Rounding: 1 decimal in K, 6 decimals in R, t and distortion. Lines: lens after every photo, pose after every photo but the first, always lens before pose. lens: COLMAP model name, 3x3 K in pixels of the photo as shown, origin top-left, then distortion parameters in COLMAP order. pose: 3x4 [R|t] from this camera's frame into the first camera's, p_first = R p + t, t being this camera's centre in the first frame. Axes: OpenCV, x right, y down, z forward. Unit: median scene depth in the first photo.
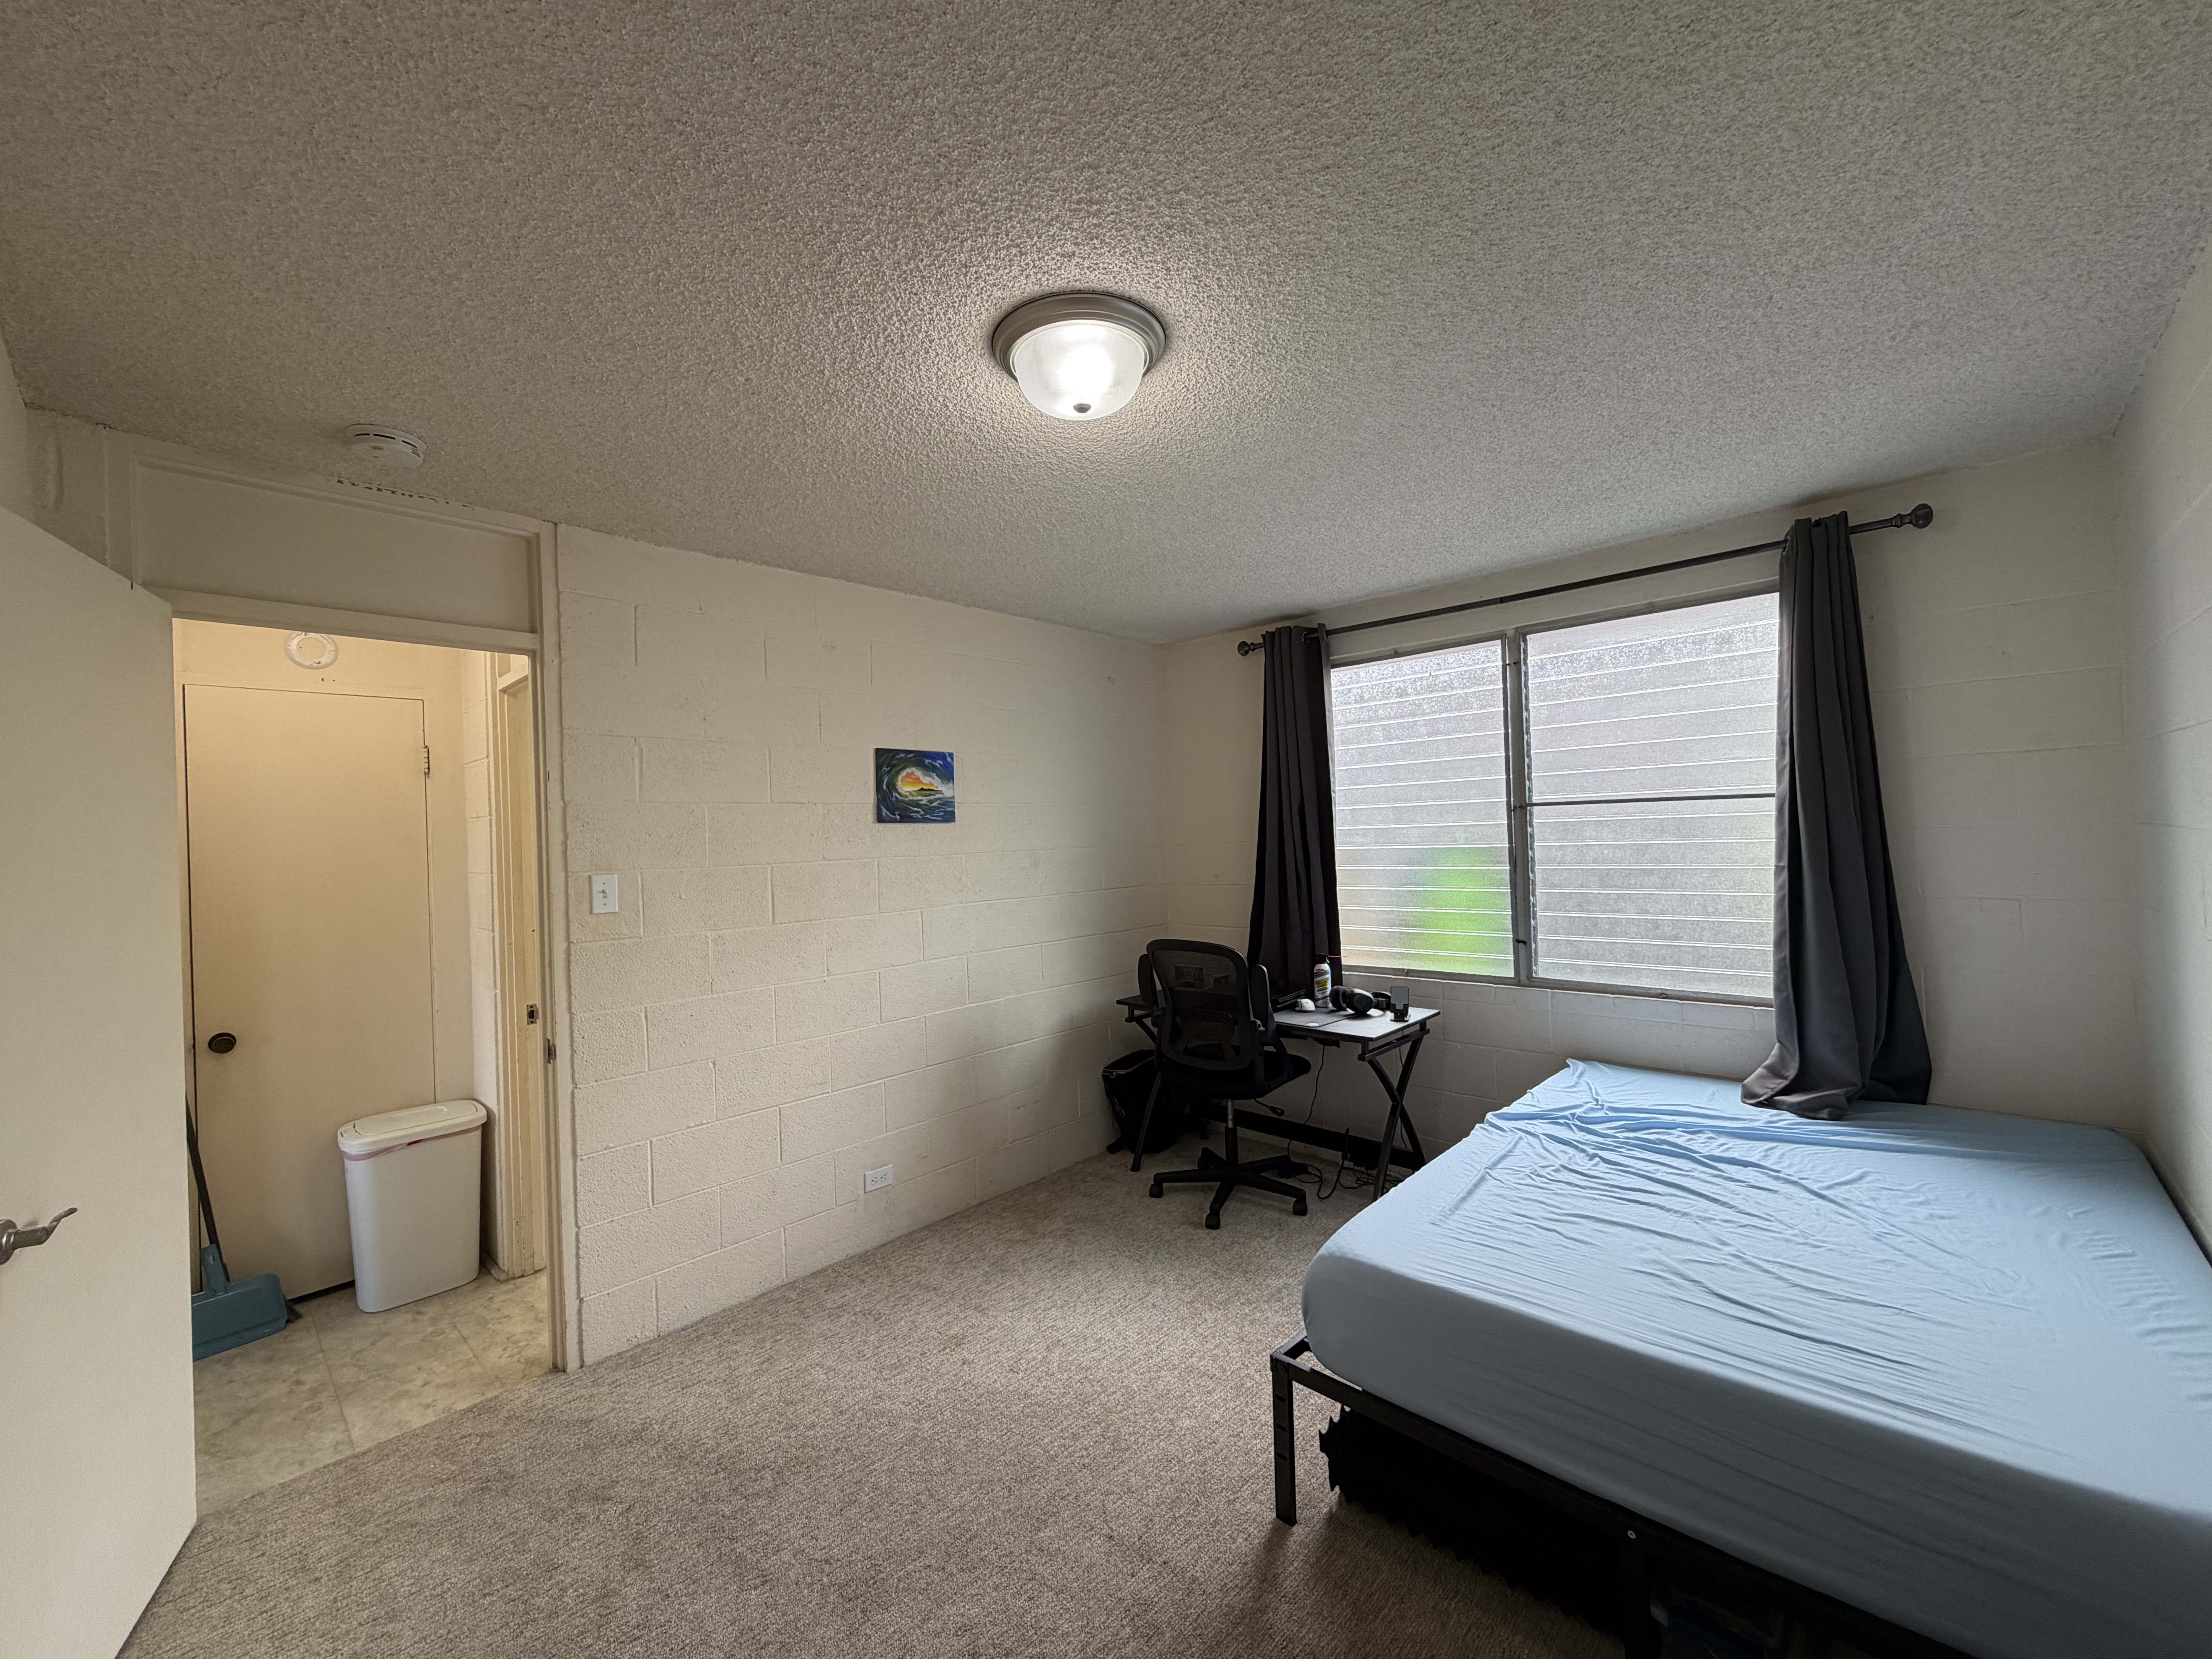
lens RADIAL K [[880.3, 0, 1099.3], [0, 880.3, 831.6], [0, 0, 1]] dist [-0.000028, -0.000277]
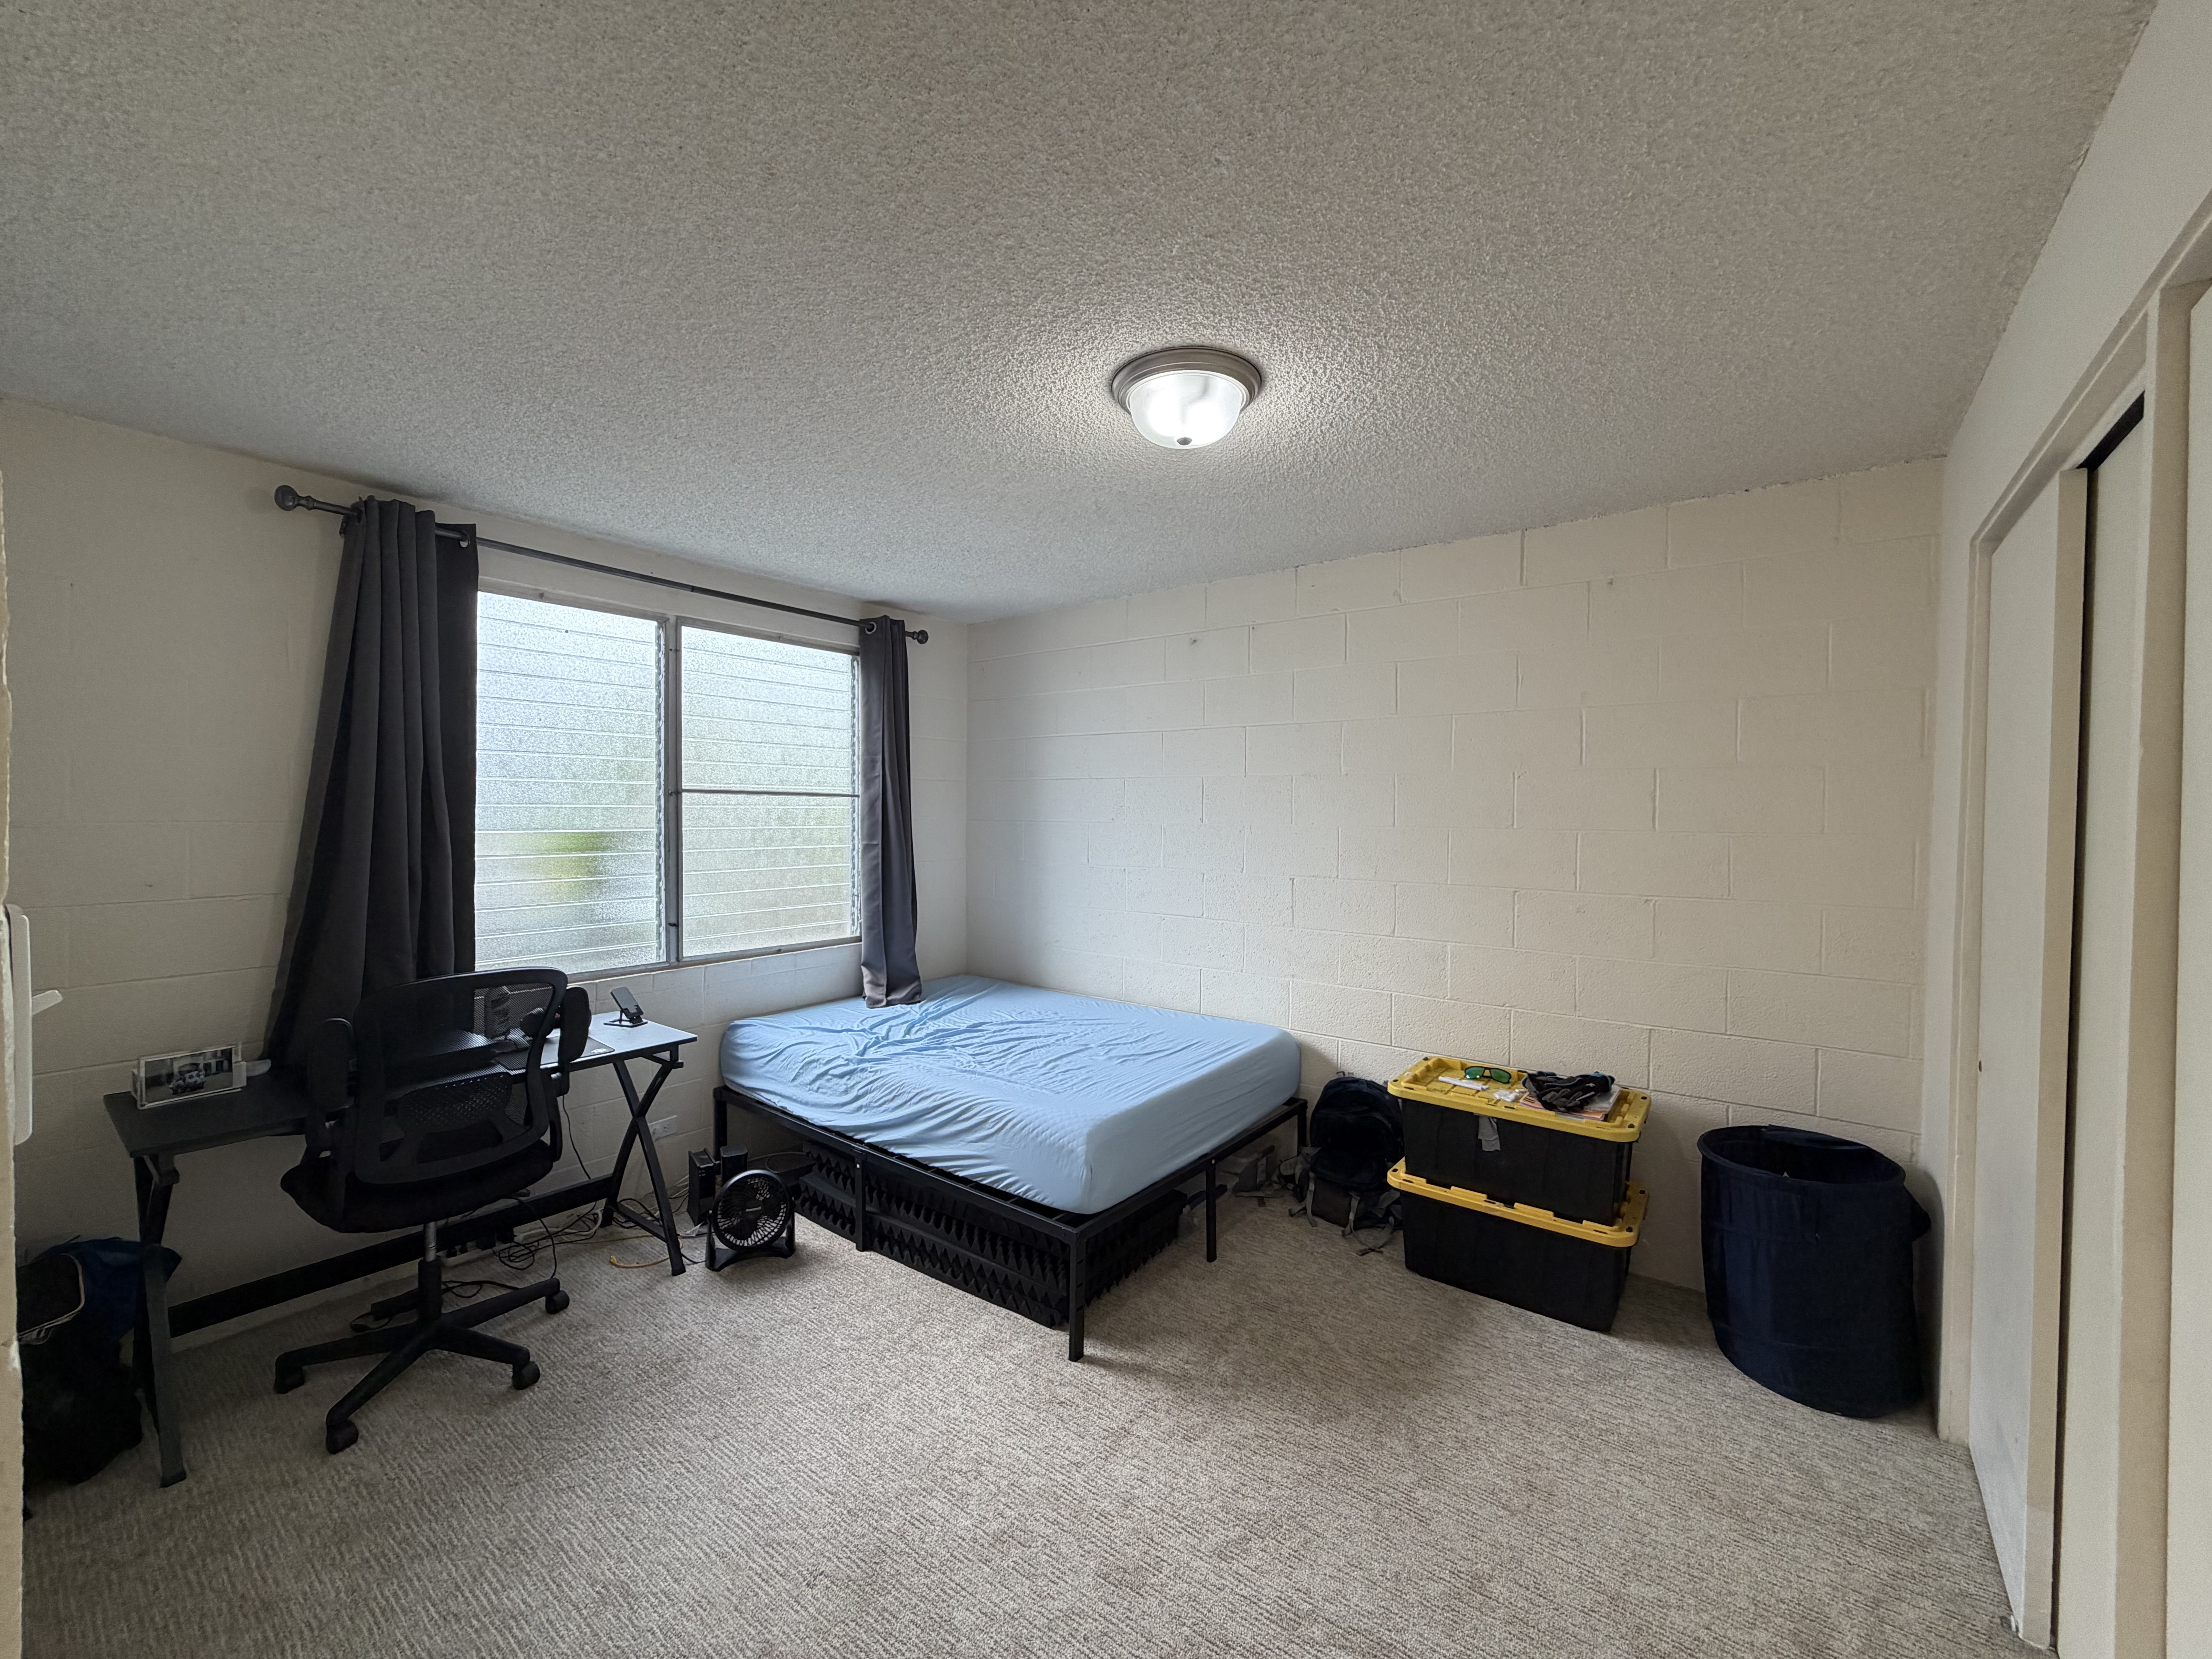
lens RADIAL K [[880.3, 0, 1099.3], [0, 880.3, 831.6], [0, 0, 1]] dist [-0.000028, -0.000277]
pose [[-0.104146, 0.010303, 0.994509, -0.641185], [-0.007236, 0.999912, -0.011117, 0.027812], [-0.994536, -0.008354, -0.104062, 0.678144]]
